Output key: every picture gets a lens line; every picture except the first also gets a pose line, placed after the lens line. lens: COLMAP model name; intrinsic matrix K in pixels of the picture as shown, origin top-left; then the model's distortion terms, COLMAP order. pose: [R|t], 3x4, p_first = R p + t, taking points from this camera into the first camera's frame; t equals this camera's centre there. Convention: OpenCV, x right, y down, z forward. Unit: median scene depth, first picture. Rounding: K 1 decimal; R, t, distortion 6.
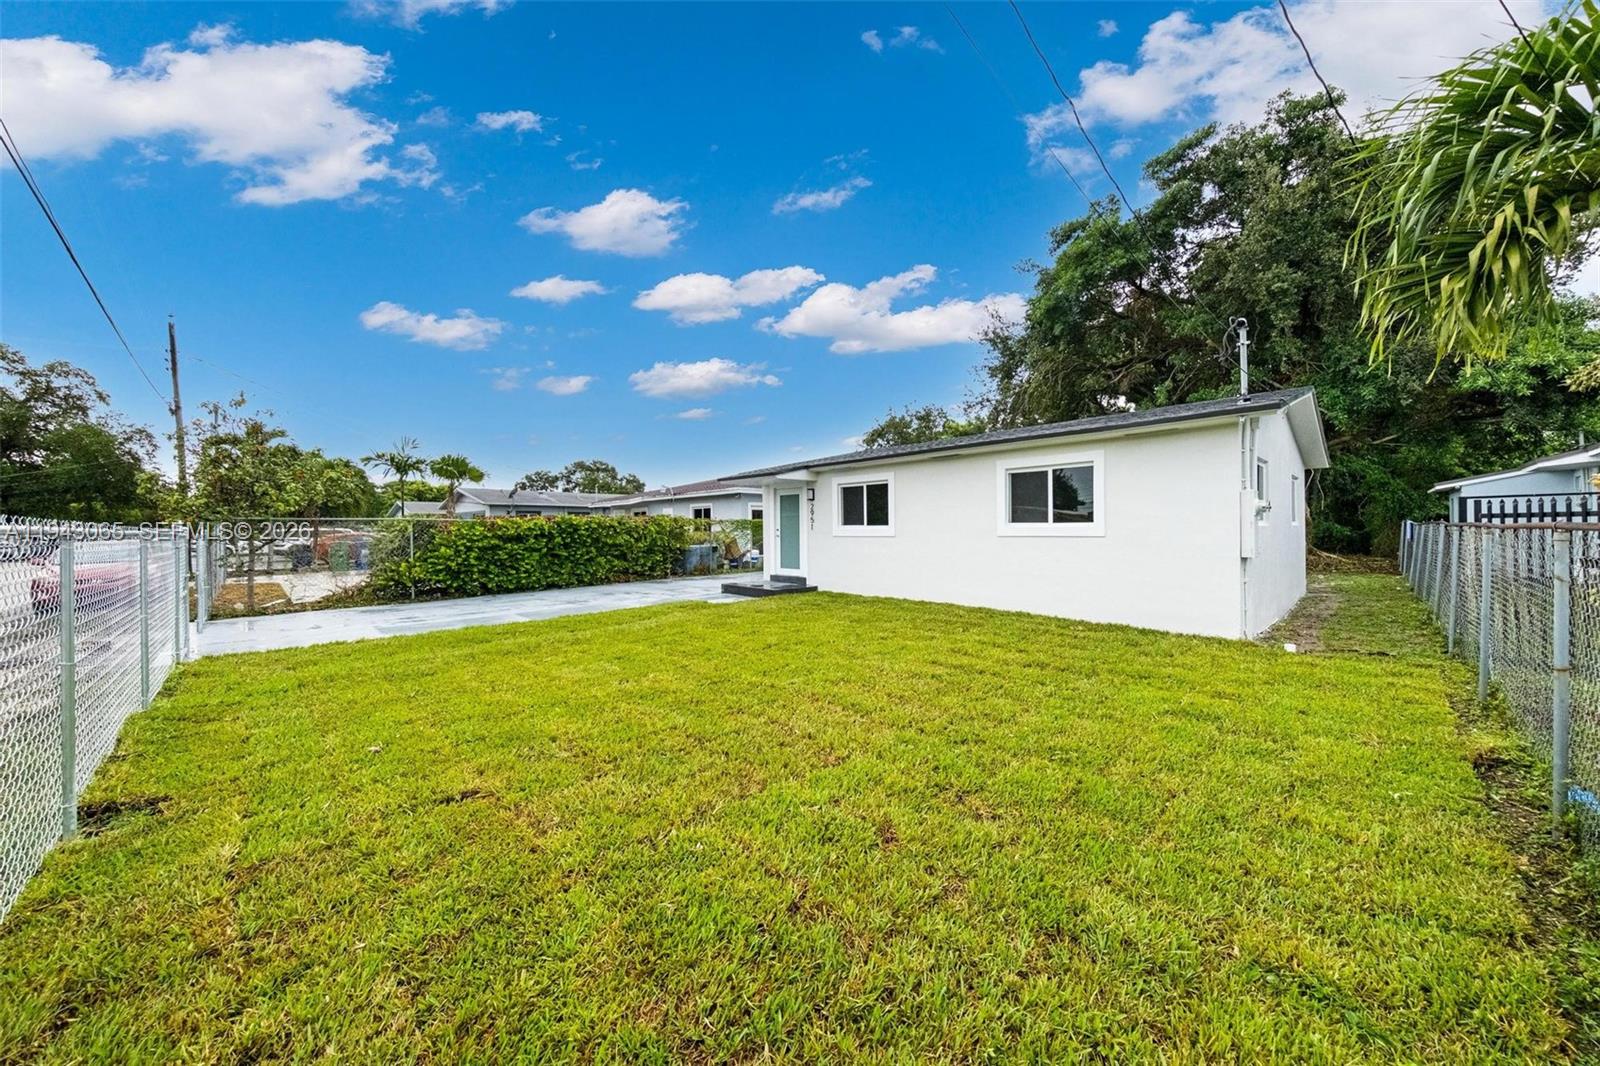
lens RADIAL K [[549.3, 0, 802.9], [0, 549.3, 522.0], [0, 0, 1]] dist [0.049522, -0.023811]
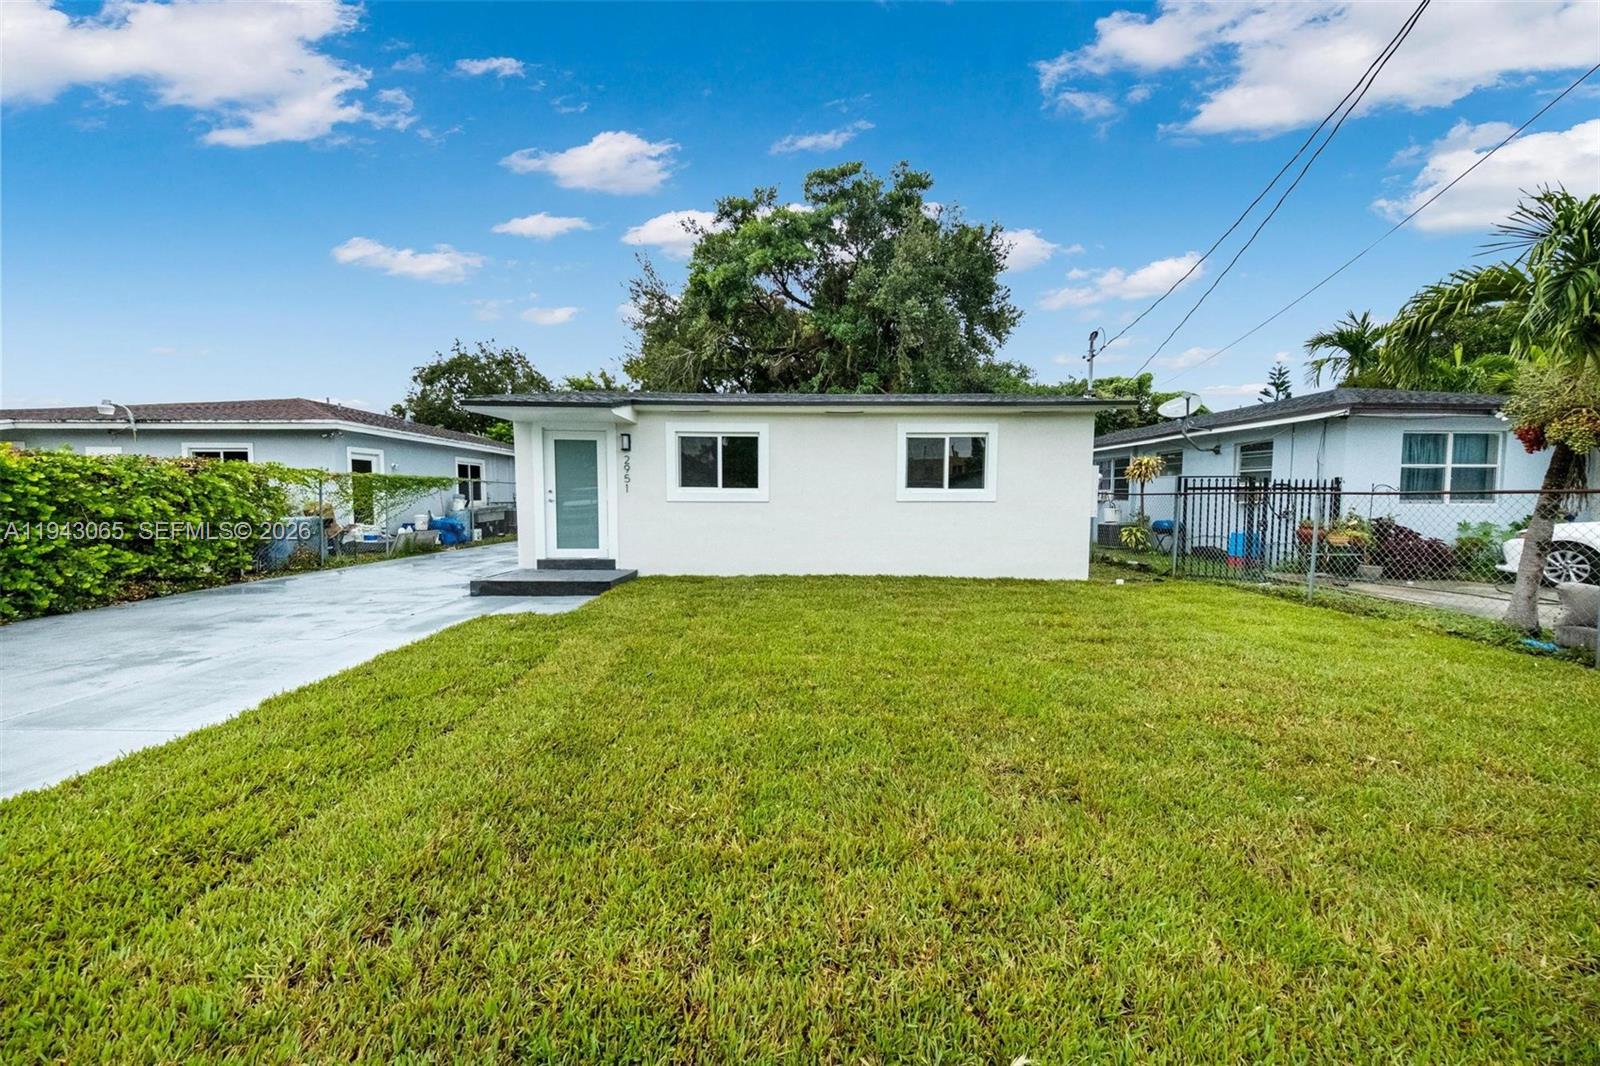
lens RADIAL K [[549.3, 0, 802.9], [0, 549.3, 522.0], [0, 0, 1]] dist [0.049522, -0.023811]
pose [[0.668876, -0.021317, 0.743068, -0.374323], [-0.018605, 0.998796, 0.045401, 0.016505], [-0.743141, -0.044192, 0.667674, 0.359419]]
